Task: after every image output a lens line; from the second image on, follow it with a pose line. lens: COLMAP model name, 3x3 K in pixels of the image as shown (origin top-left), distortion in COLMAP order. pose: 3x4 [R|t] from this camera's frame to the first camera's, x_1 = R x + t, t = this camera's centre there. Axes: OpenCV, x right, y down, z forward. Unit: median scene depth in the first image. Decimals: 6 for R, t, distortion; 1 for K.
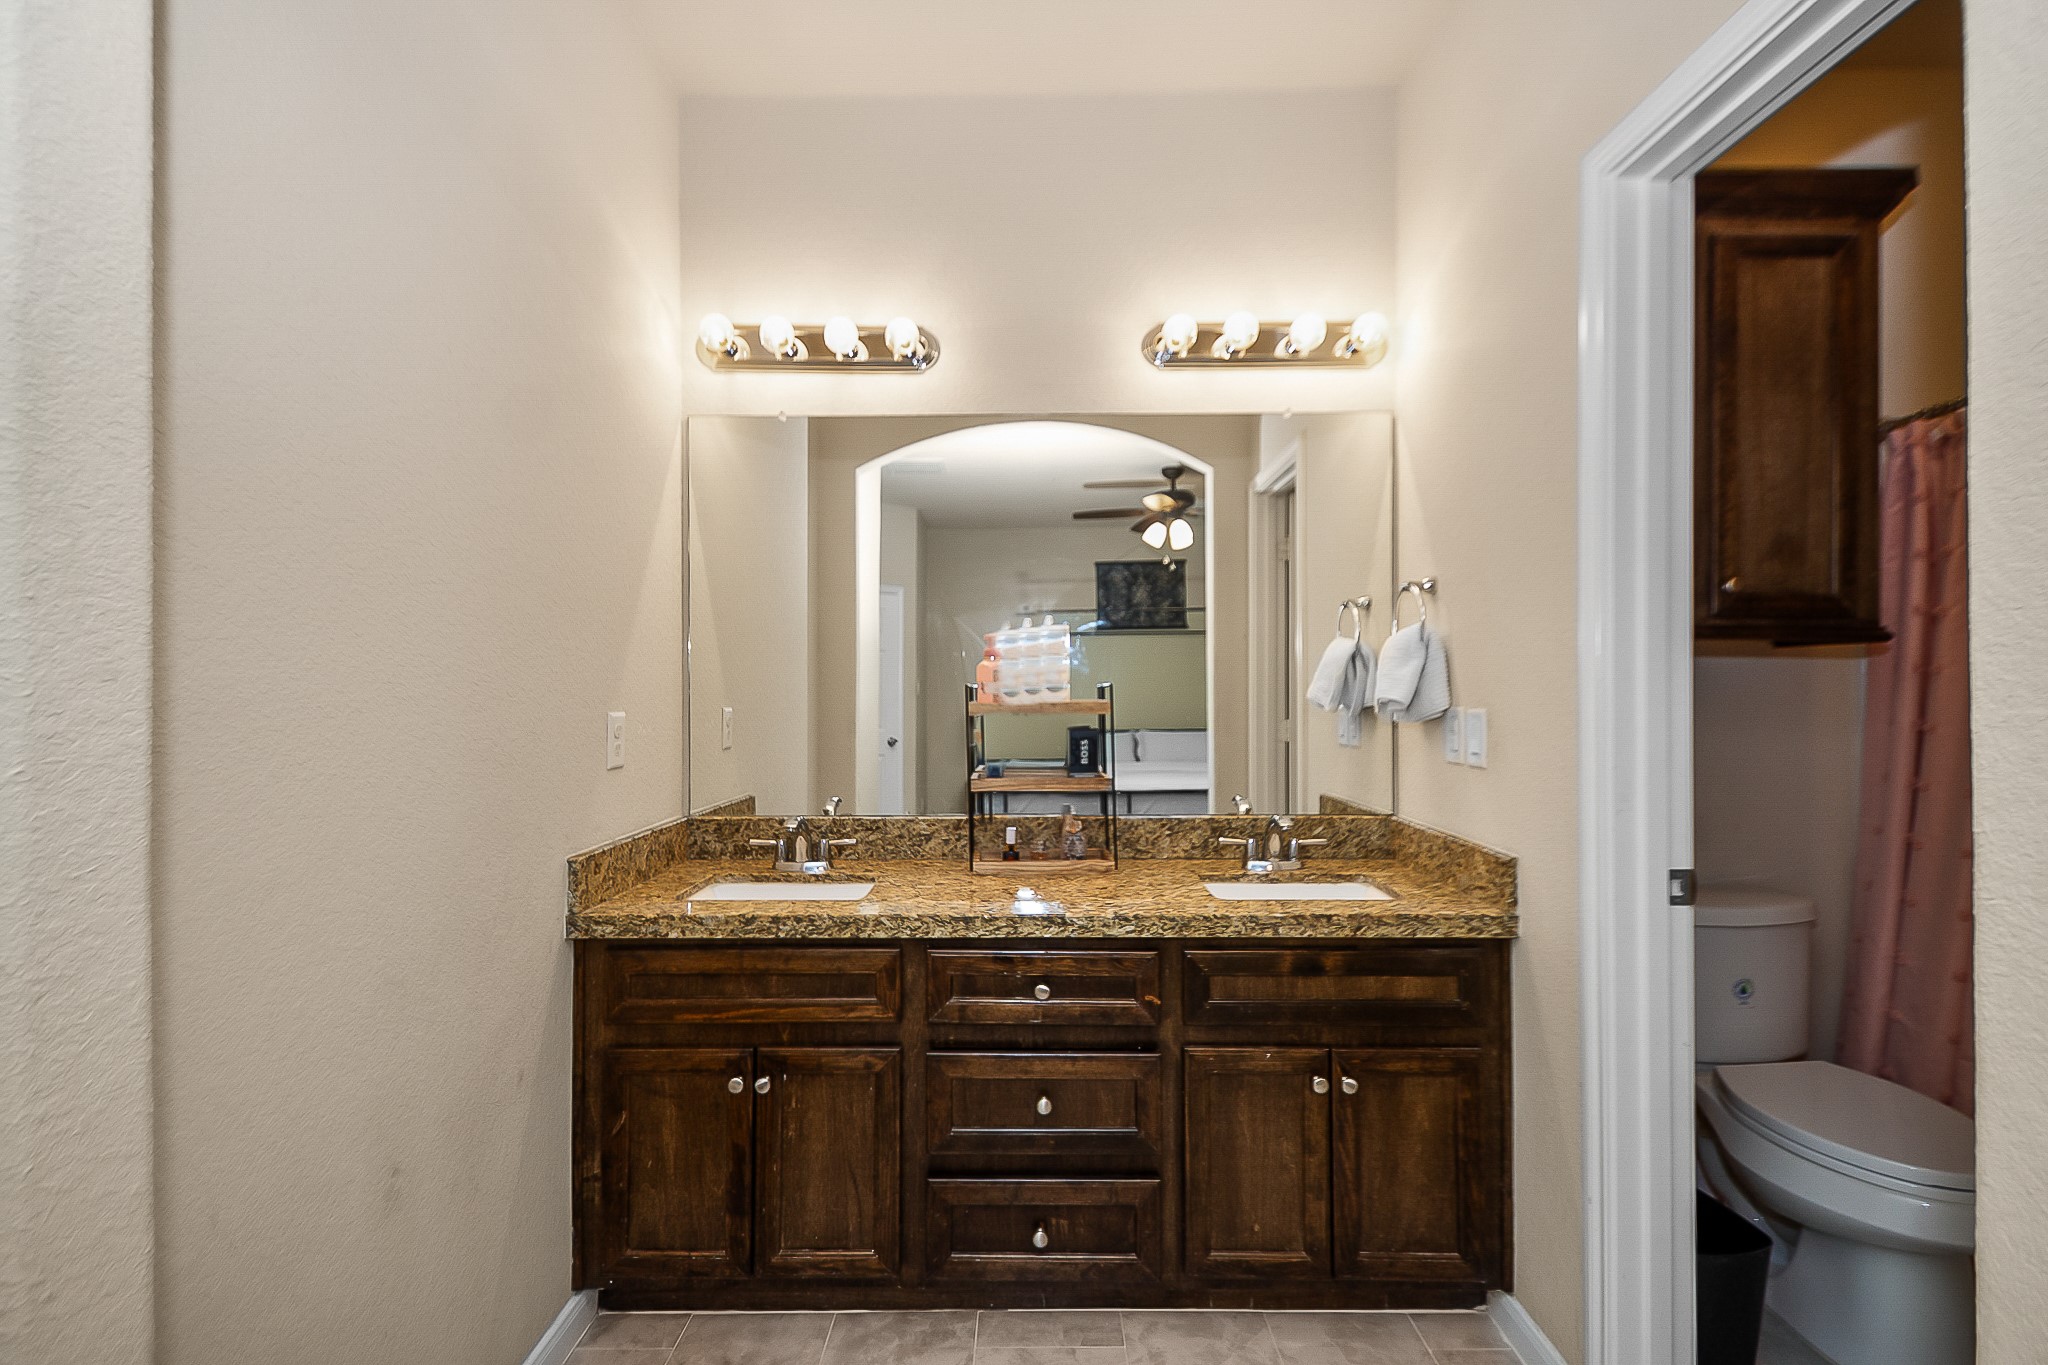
lens RADIAL K [[923.4, 0, 1035.7], [0, 923.4, 687.2], [0, 0, 1]] dist [0.026958, -0.009366]
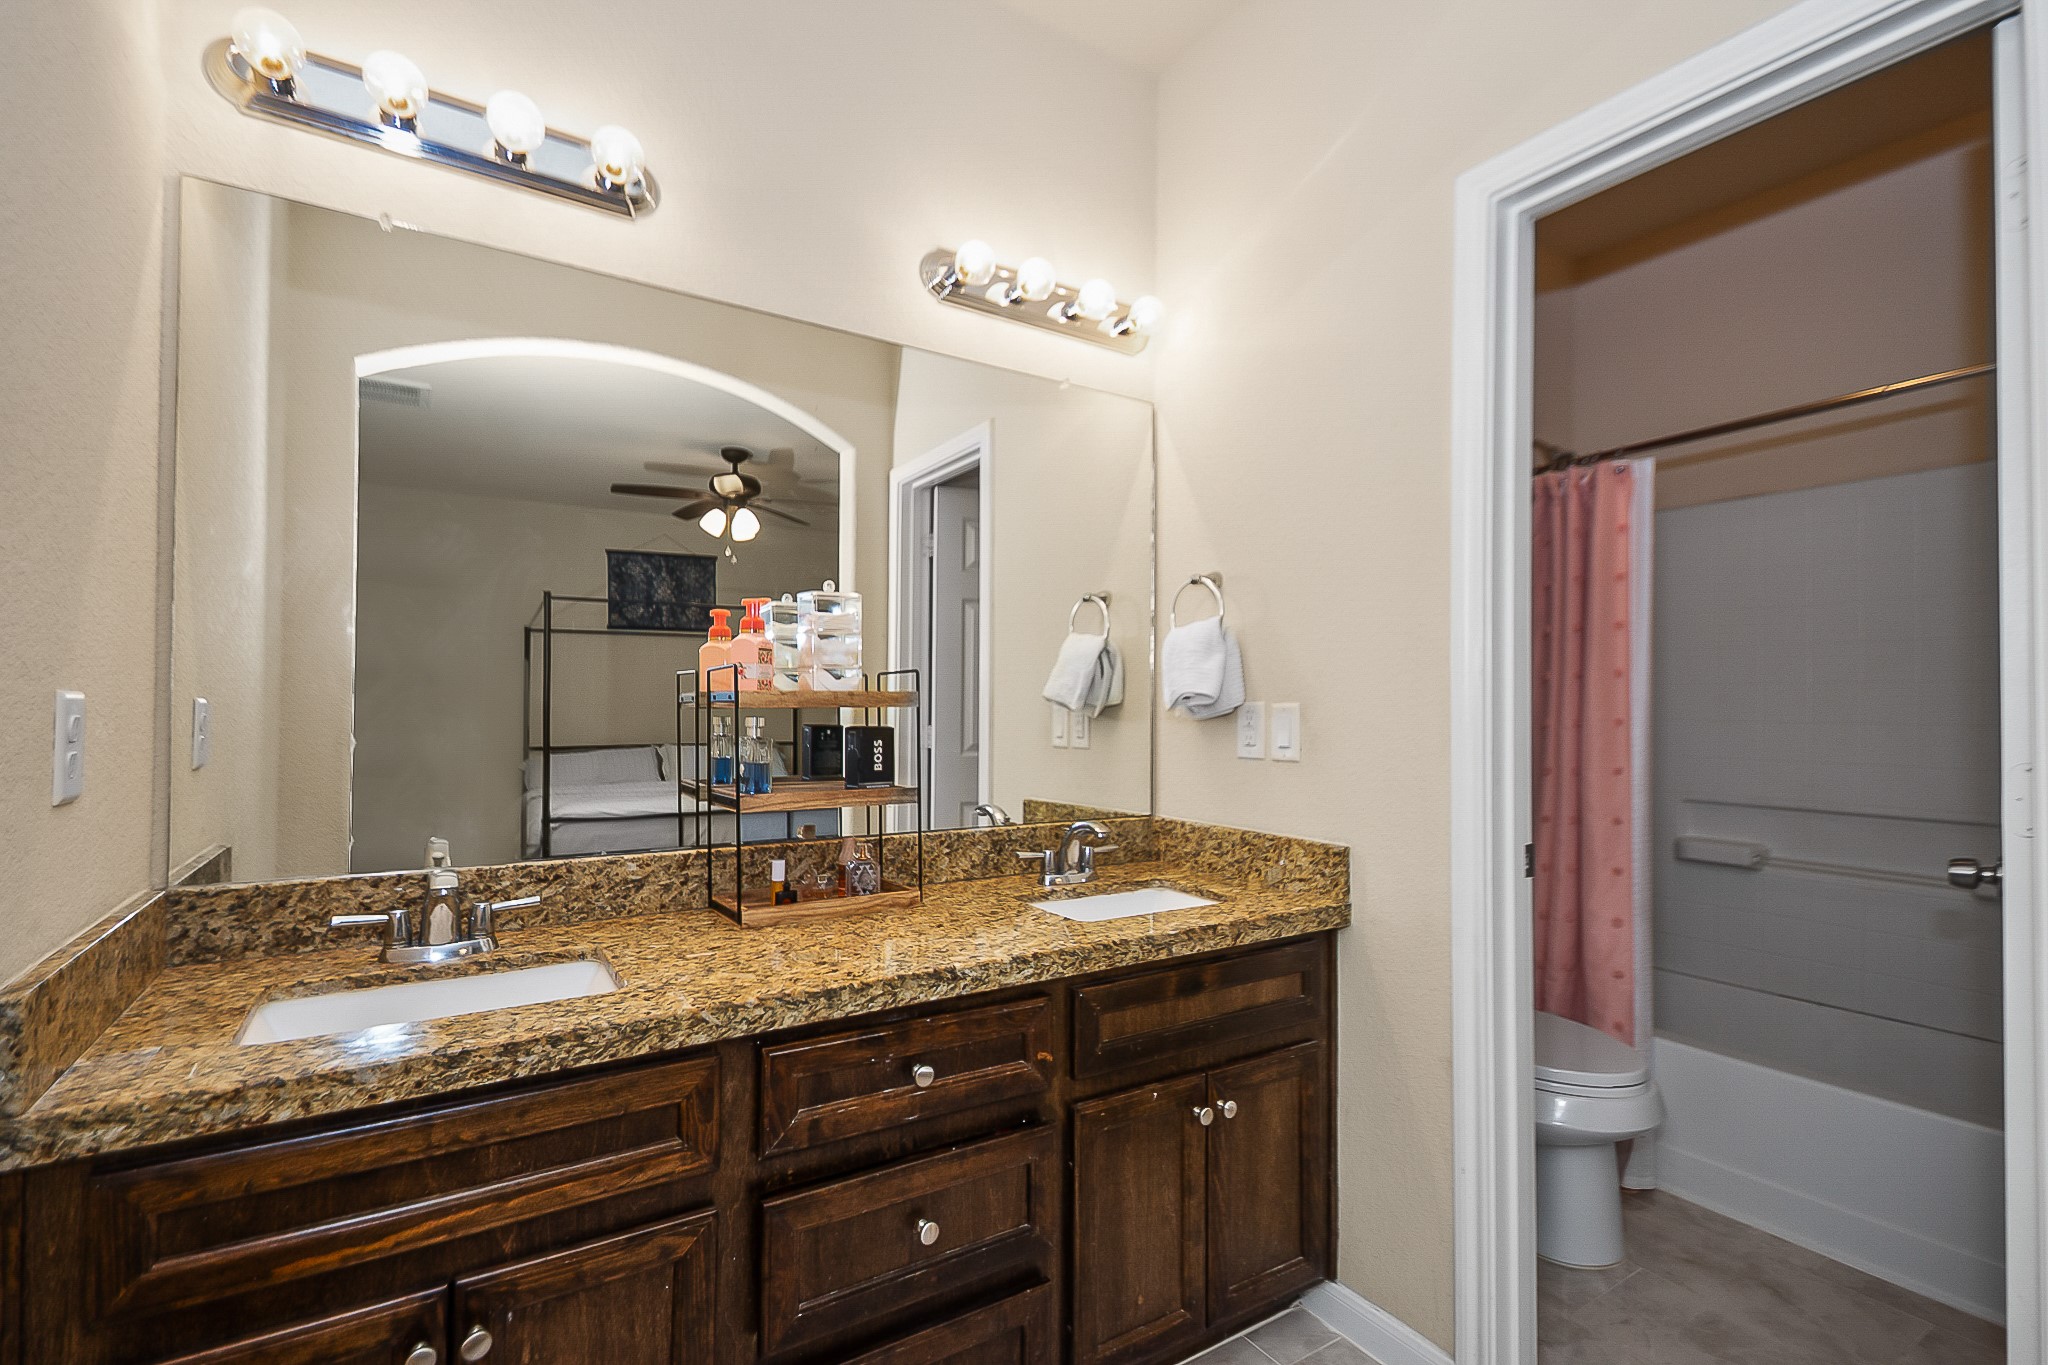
lens RADIAL K [[923.4, 0, 1046.7], [0, 923.4, 689.7], [0, 0, 1]] dist [0.026958, -0.009366]
pose [[0.839244, 0.020094, 0.543383, -0.313510], [-0.011816, 0.999755, -0.018722, 0.032950], [-0.543626, 0.009291, 0.839276, 0.317006]]
